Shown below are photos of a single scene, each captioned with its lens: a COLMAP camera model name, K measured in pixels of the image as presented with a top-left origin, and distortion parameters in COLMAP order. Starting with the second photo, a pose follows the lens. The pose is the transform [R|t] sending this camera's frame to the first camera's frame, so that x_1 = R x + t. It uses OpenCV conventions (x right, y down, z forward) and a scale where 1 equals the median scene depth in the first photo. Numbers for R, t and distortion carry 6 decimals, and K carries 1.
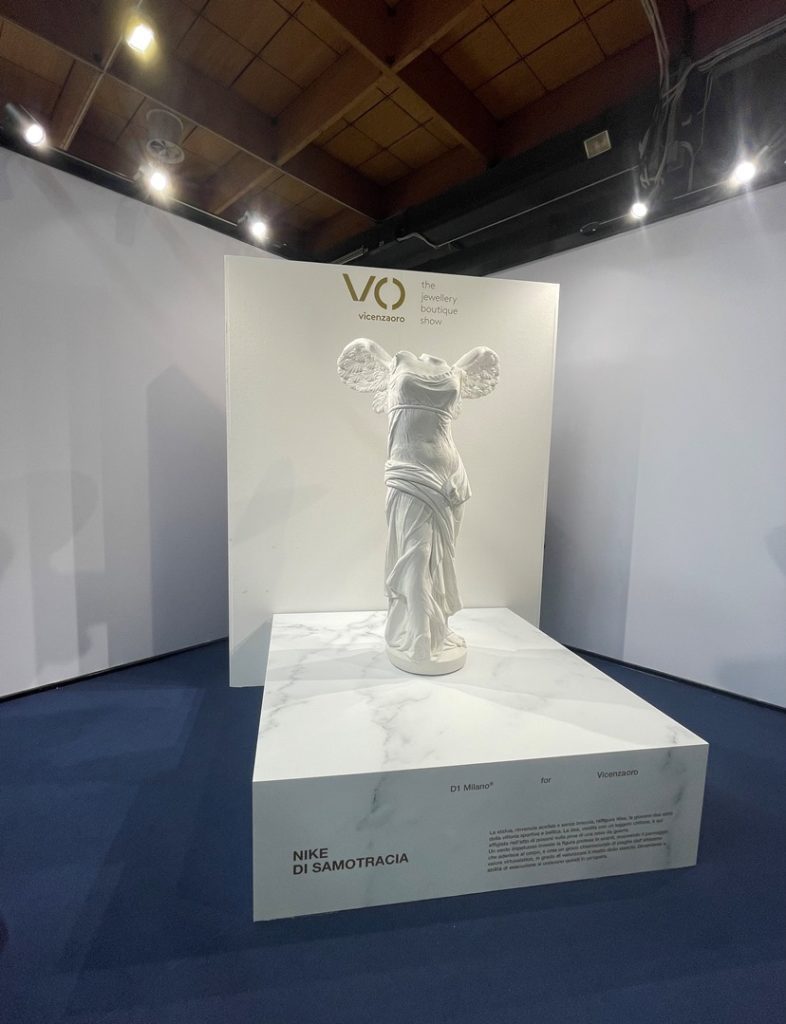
lens RADIAL K [[457.5, 0, 362.8], [0, 457.5, 522.2], [0, 0, 1]] dist [-0.003232, 0.000139]
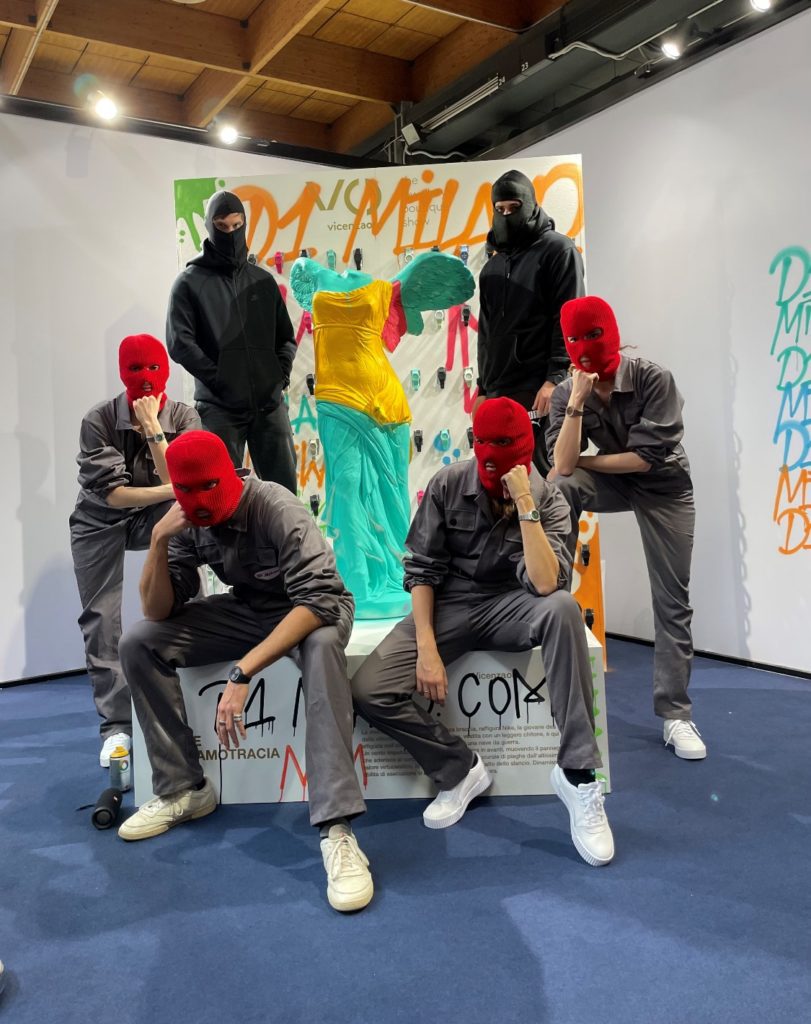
lens RADIAL K [[875.4, 0, 415.5], [0, 875.4, 451.9], [0, 0, 1]] dist [0.059301, -0.023676]
pose [[0.978525, -0.066454, -0.195122, 0.599212], [0.041884, 0.990960, -0.127453, 0.238844], [0.201828, 0.116544, 0.972462, -0.681184]]
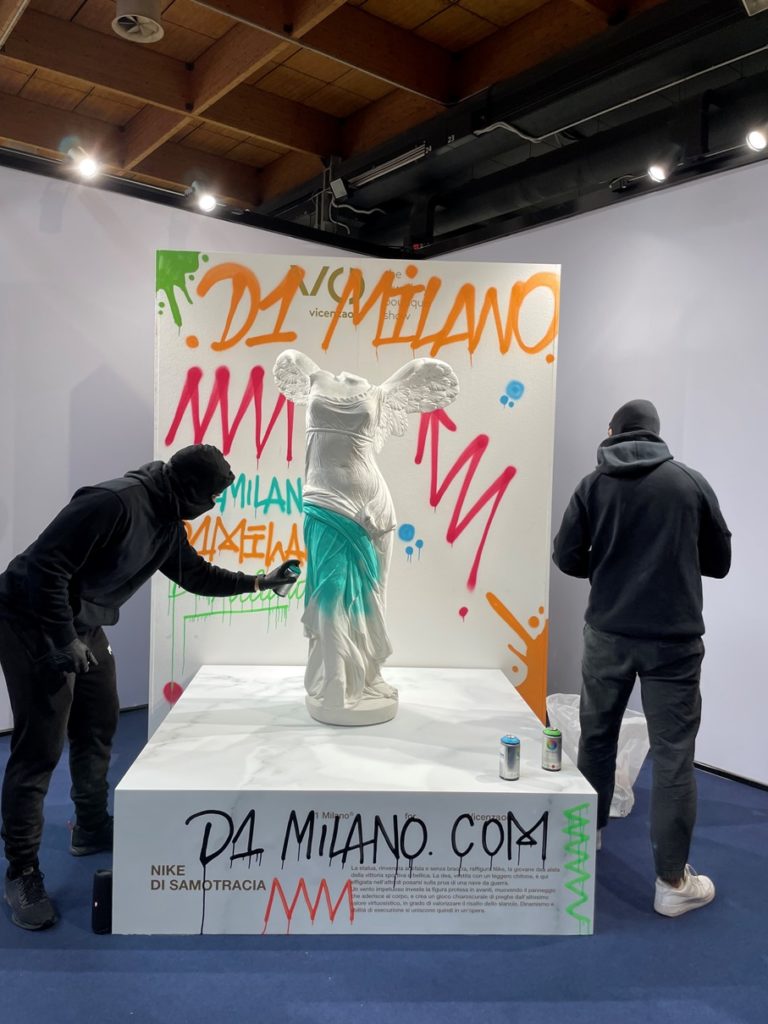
lens RADIAL K [[772.1, 0, 373.3], [0, 772.1, 505.4], [0, 0, 1]] dist [0.063868, -0.059089]
pose [[0.994023, 0.011172, -0.108599, 0.369007], [-0.019540, 0.996893, -0.076304, 0.021686], [0.107409, 0.077970, 0.991153, -0.534594]]
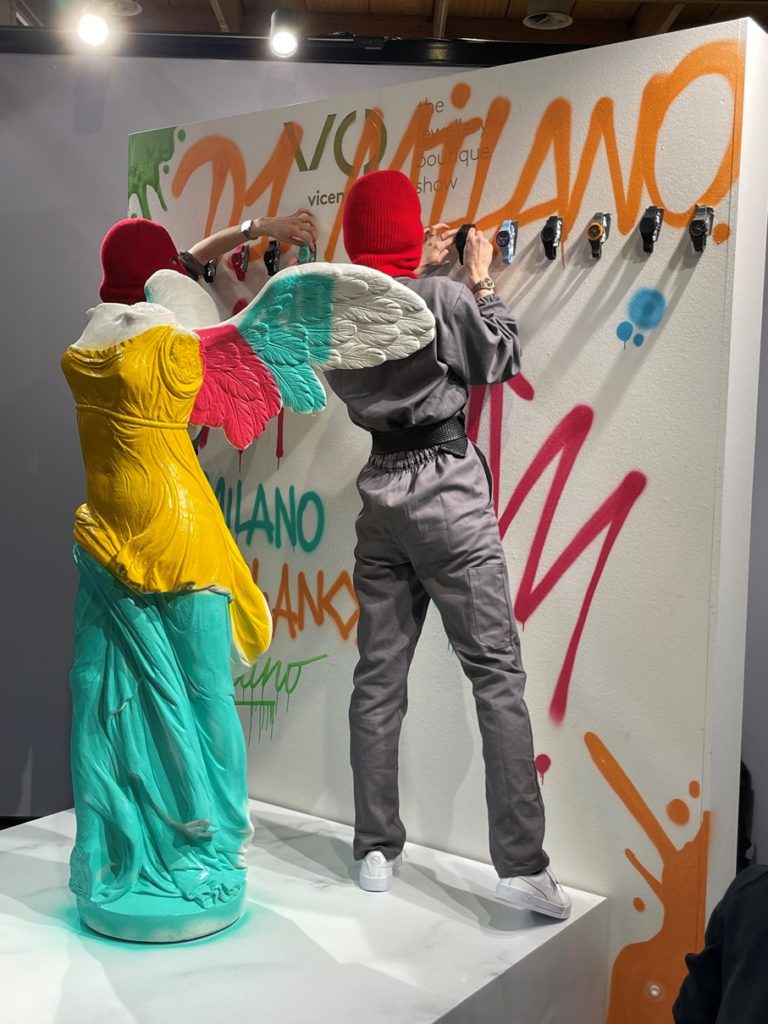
lens RADIAL K [[1169.5, 0, 378.3], [0, 1169.5, 504.5], [0, 0, 1]] dist [0.050611, 0.000000]
pose [[0.713249, 0.041618, -0.699674, 1.282491], [-0.097180, 0.994466, -0.039912, -0.112104], [0.694142, 0.096461, 0.713346, 0.251019]]
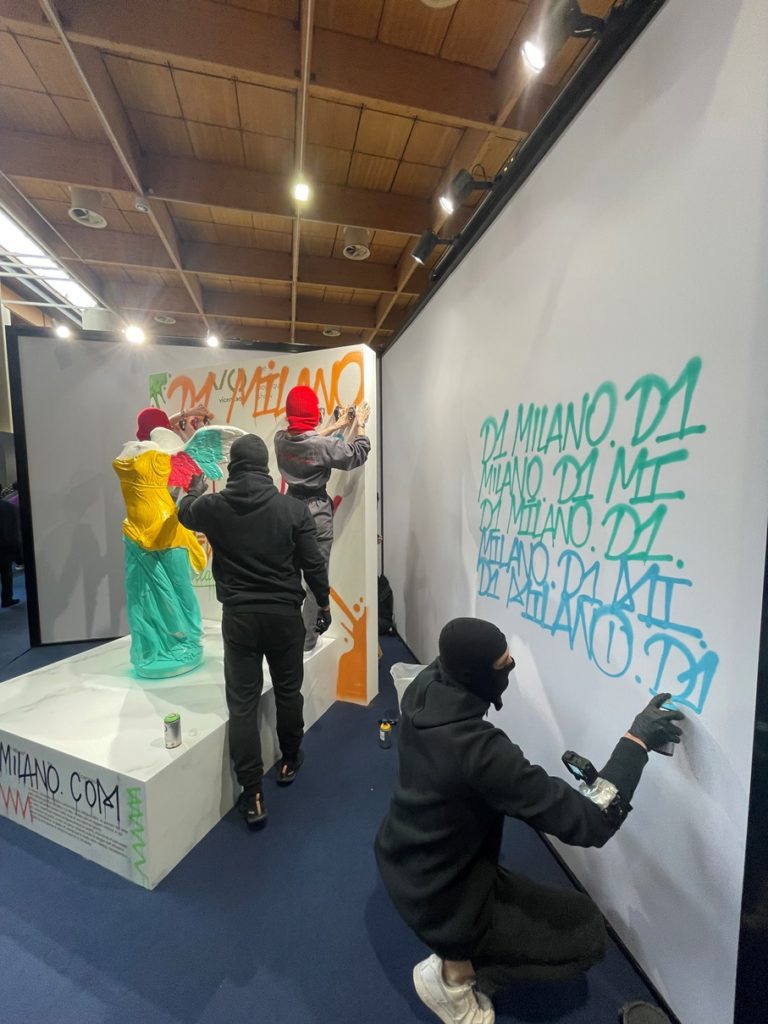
lens RADIAL K [[412.6, 0, 390.2], [0, 412.6, 509.9], [0, 0, 1]] dist [-0.003284, 0.000330]
pose [[0.865206, 0.010798, -0.501300, 1.412014], [-0.034261, 0.998705, -0.037619, -0.138558], [0.500244, 0.049724, 0.864455, 0.300435]]
